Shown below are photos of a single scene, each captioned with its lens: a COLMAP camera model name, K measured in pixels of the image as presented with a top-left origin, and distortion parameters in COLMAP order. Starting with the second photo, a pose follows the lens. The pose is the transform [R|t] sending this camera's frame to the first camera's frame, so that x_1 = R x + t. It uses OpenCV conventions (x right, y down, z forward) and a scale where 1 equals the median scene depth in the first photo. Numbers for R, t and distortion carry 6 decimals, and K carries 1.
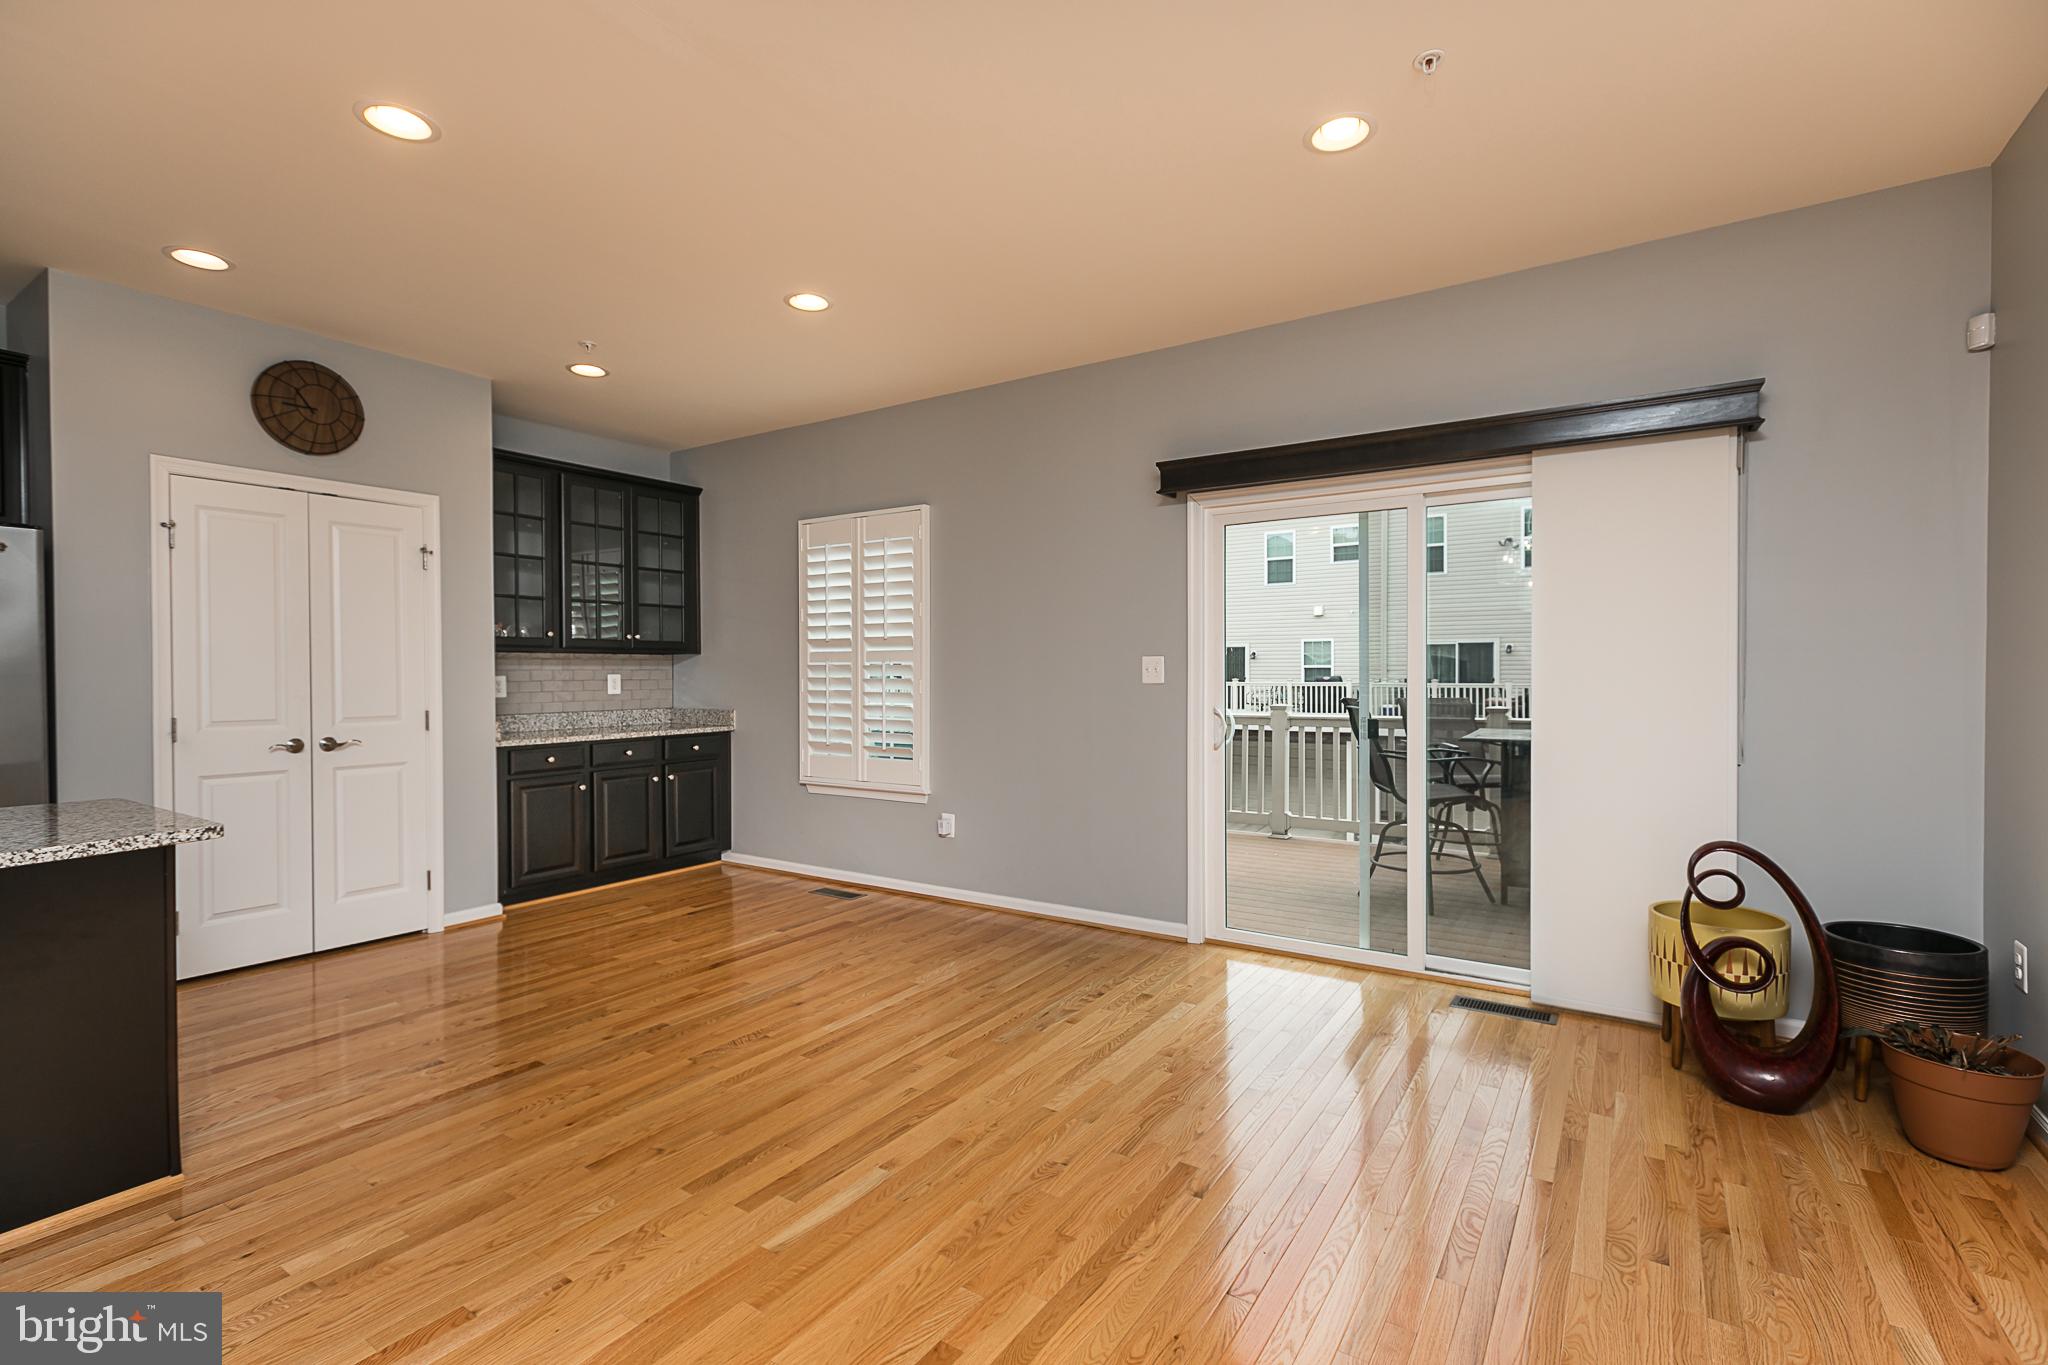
lens RADIAL K [[937.0, 0, 1021.0], [0, 937.0, 680.8], [0, 0, 1]] dist [0.013384, 0.000126]
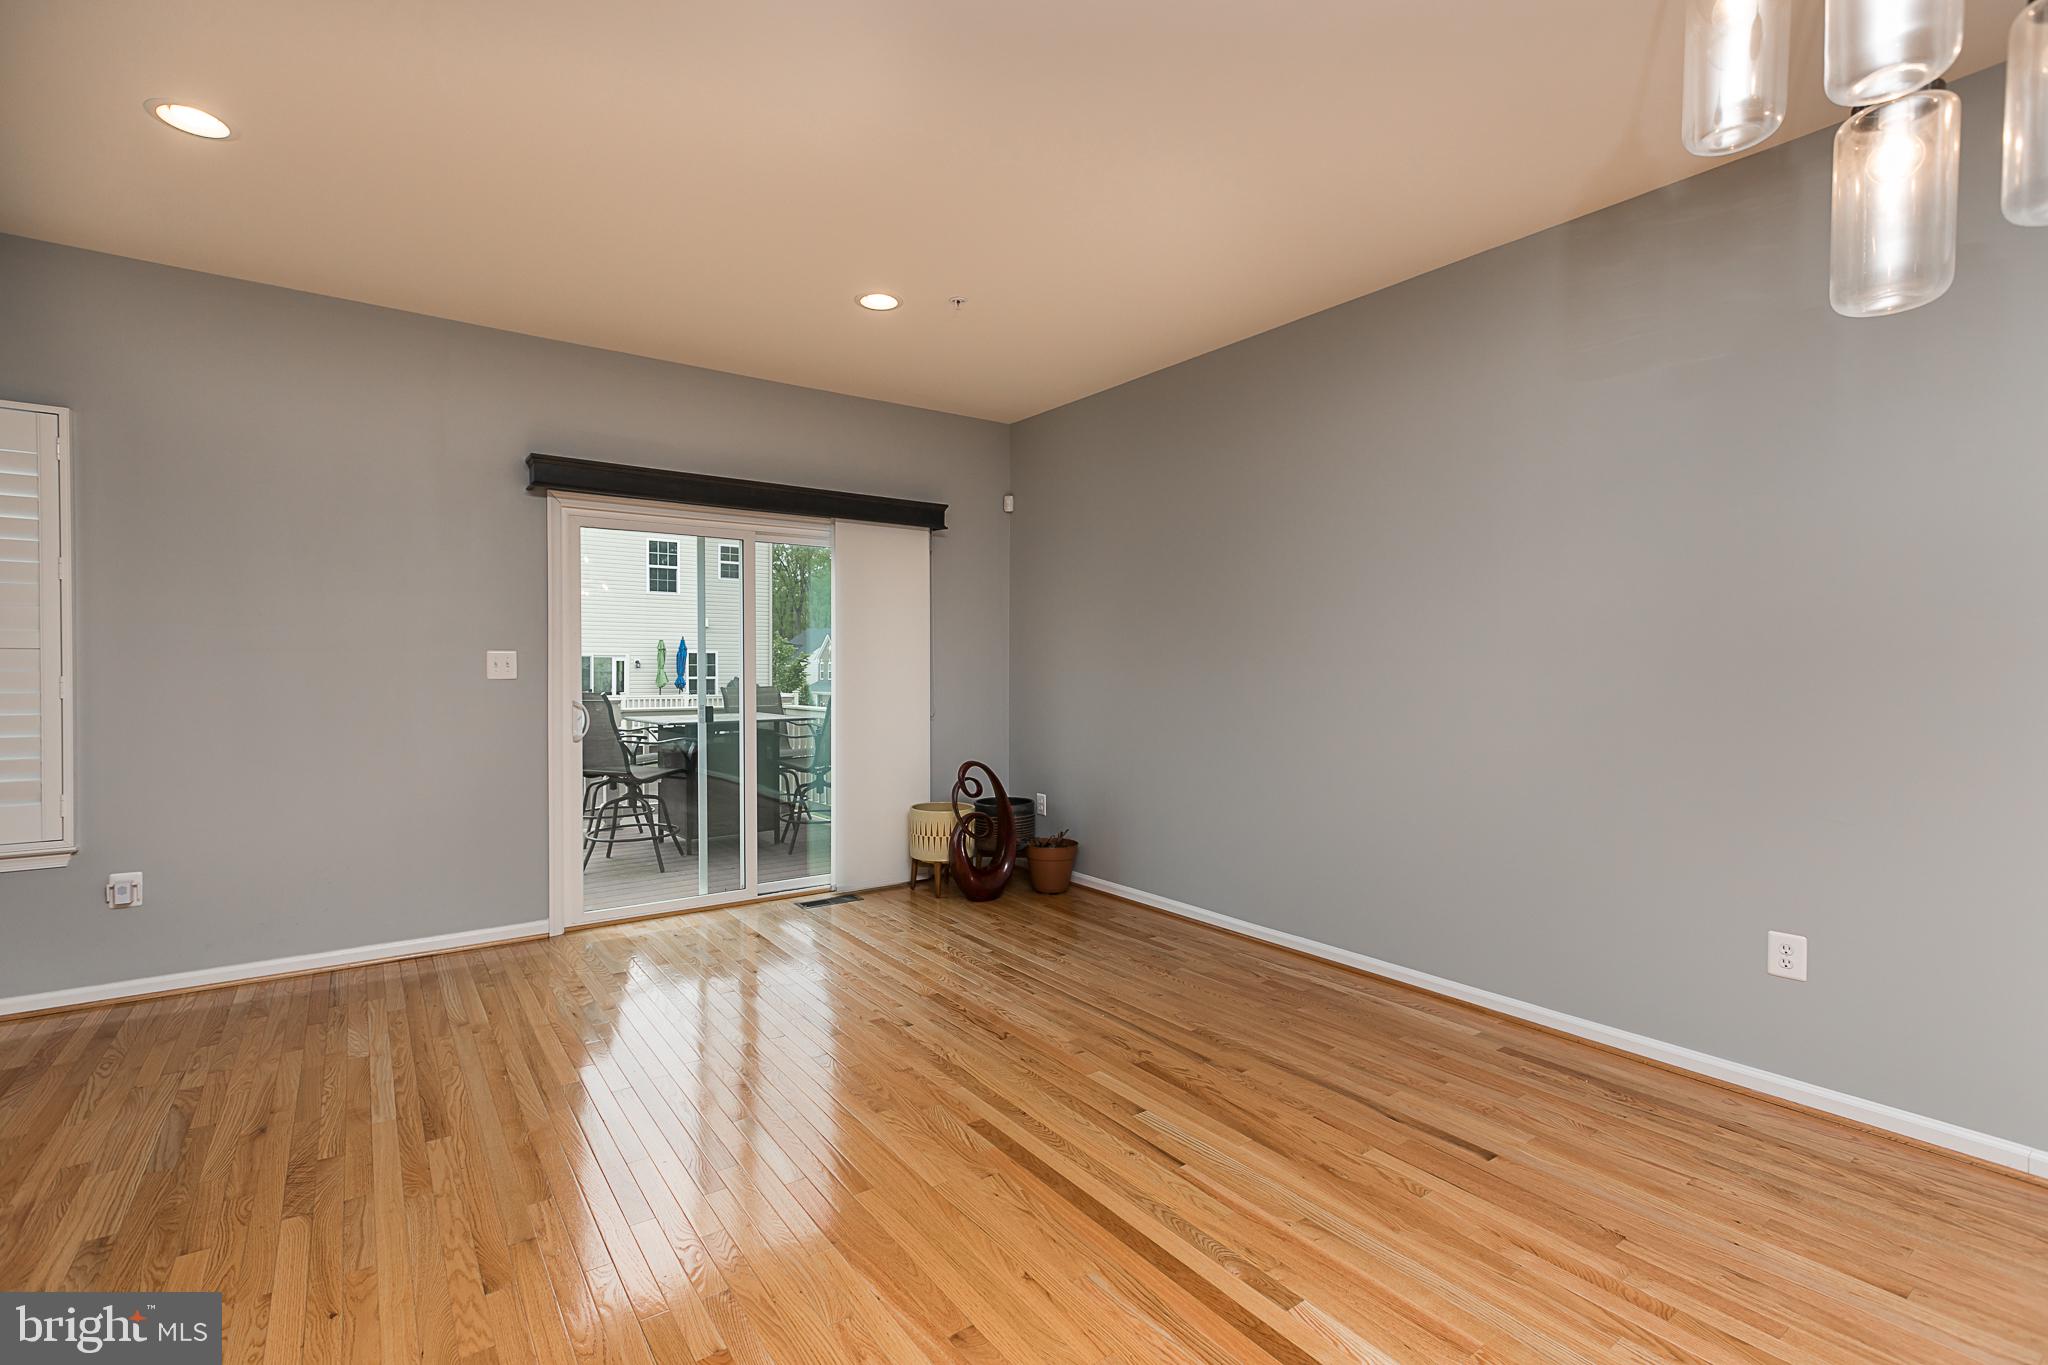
lens RADIAL K [[937.0, 0, 1038.7], [0, 937.0, 682.1], [0, 0, 1]] dist [0.013384, 0.000126]
pose [[0.338486, -0.009817, 0.940920, -0.654739], [0.008363, 0.999937, 0.007424, 0.004006], [-0.940934, 0.005356, 0.338547, 0.186910]]
